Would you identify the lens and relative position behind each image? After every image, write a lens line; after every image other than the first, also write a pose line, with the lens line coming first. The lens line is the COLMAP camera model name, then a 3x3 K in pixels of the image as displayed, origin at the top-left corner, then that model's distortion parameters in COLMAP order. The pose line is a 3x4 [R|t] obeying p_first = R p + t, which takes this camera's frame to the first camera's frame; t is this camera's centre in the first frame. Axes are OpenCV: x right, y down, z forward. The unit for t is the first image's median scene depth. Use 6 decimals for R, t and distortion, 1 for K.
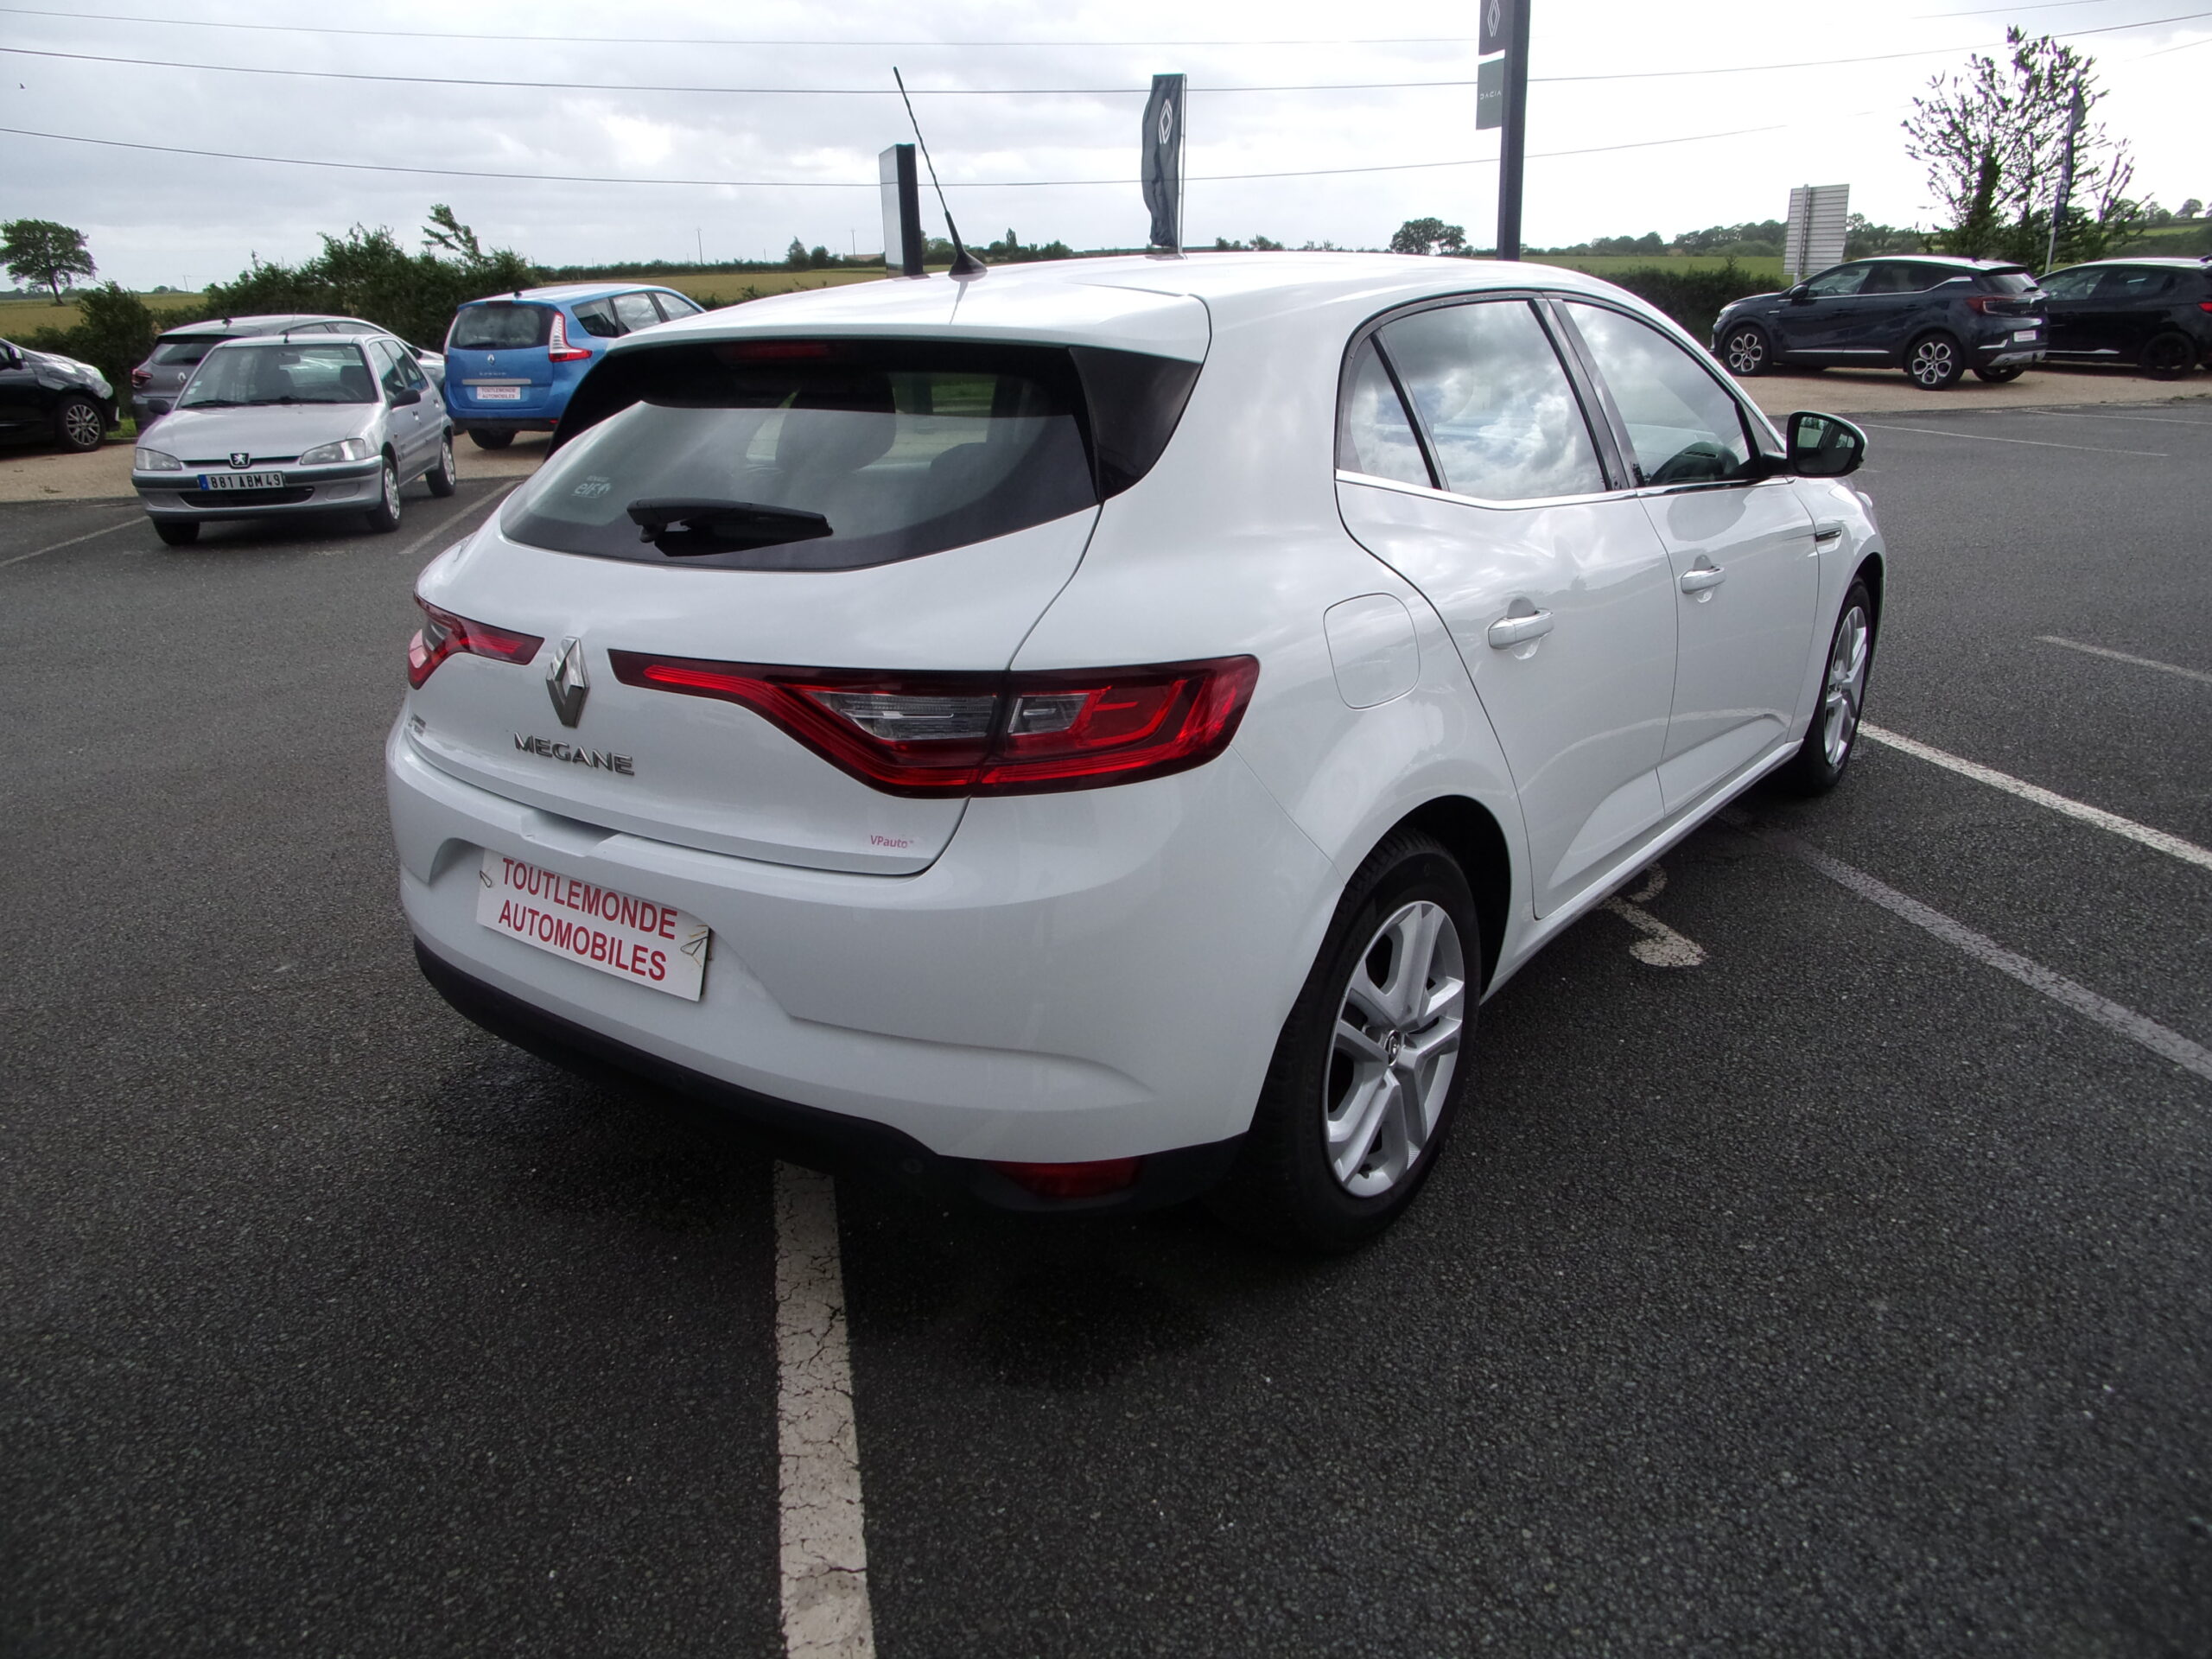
lens RADIAL K [[1596.9, 0, 1111.0], [0, 1596.9, 823.0], [0, 0, 1]] dist [0.002016, 0.003761]
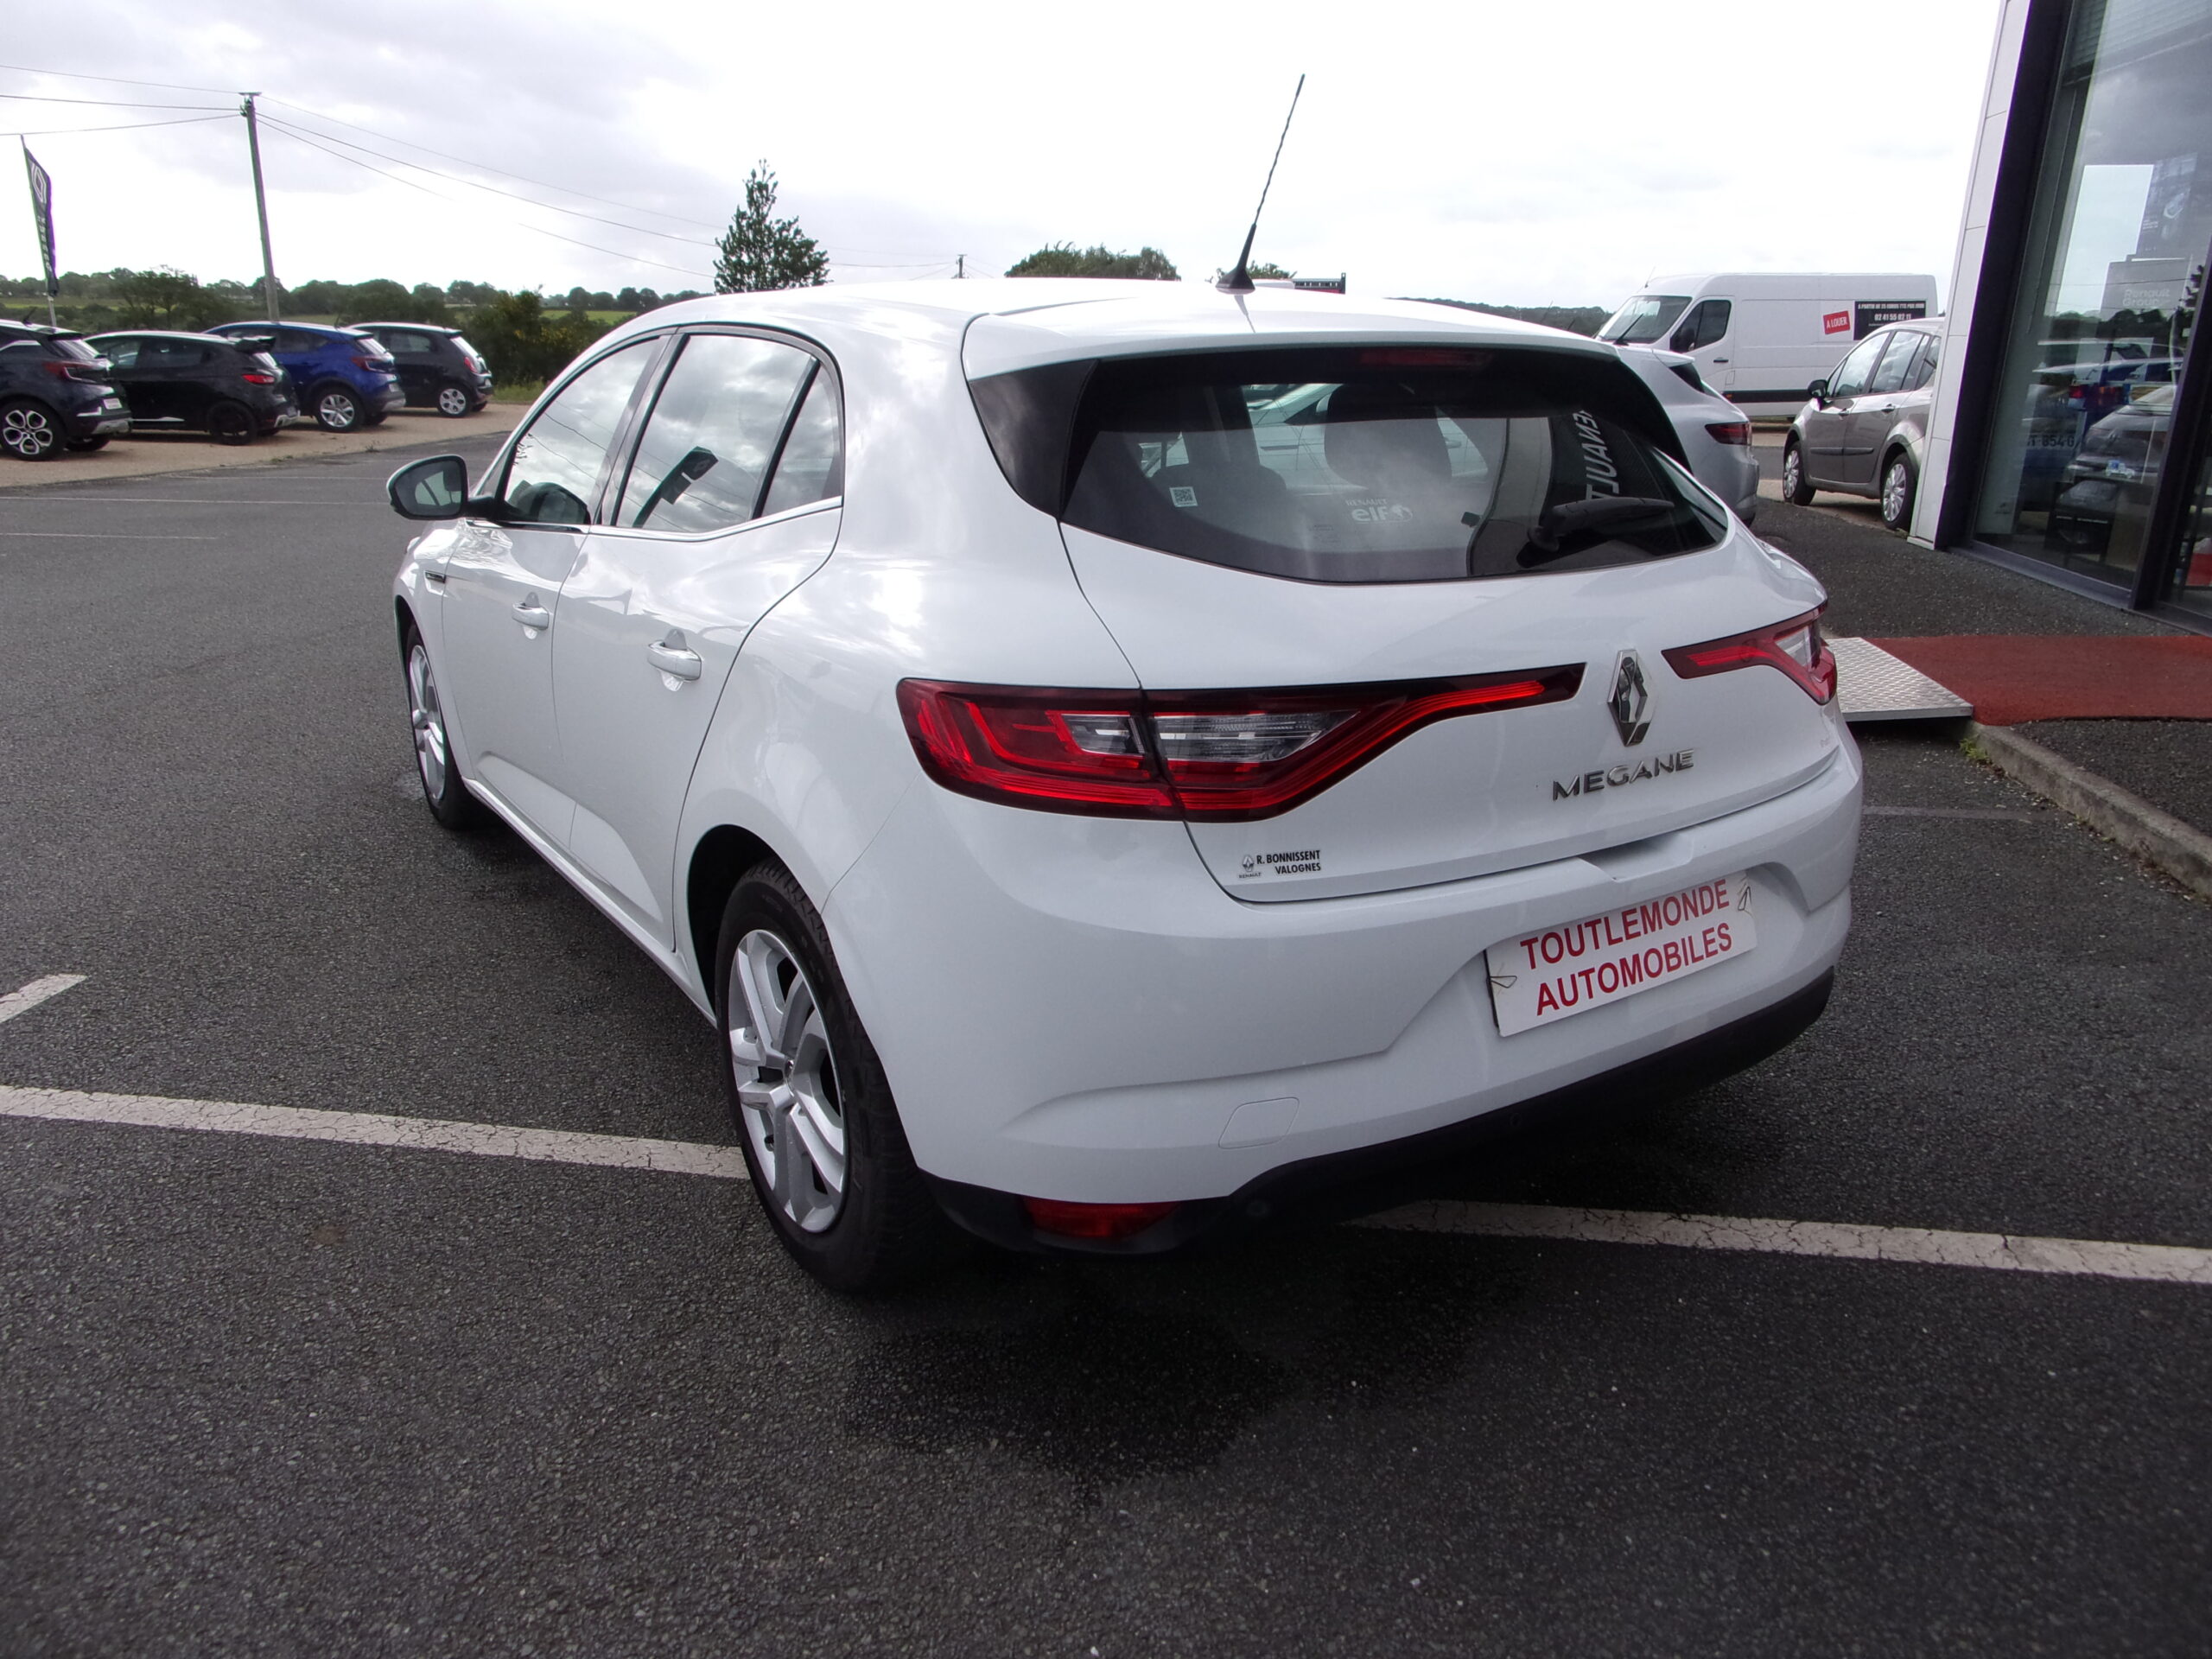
lens RADIAL K [[1596.9, 0, 1112.1], [0, 1596.9, 835.9], [0, 0, 1]] dist [0.002016, 0.003761]
pose [[0.284145, -0.247770, 0.926213, -1.271225], [0.284023, 0.944424, 0.165509, -0.244806], [-0.915747, 0.216038, 0.338726, 0.941683]]
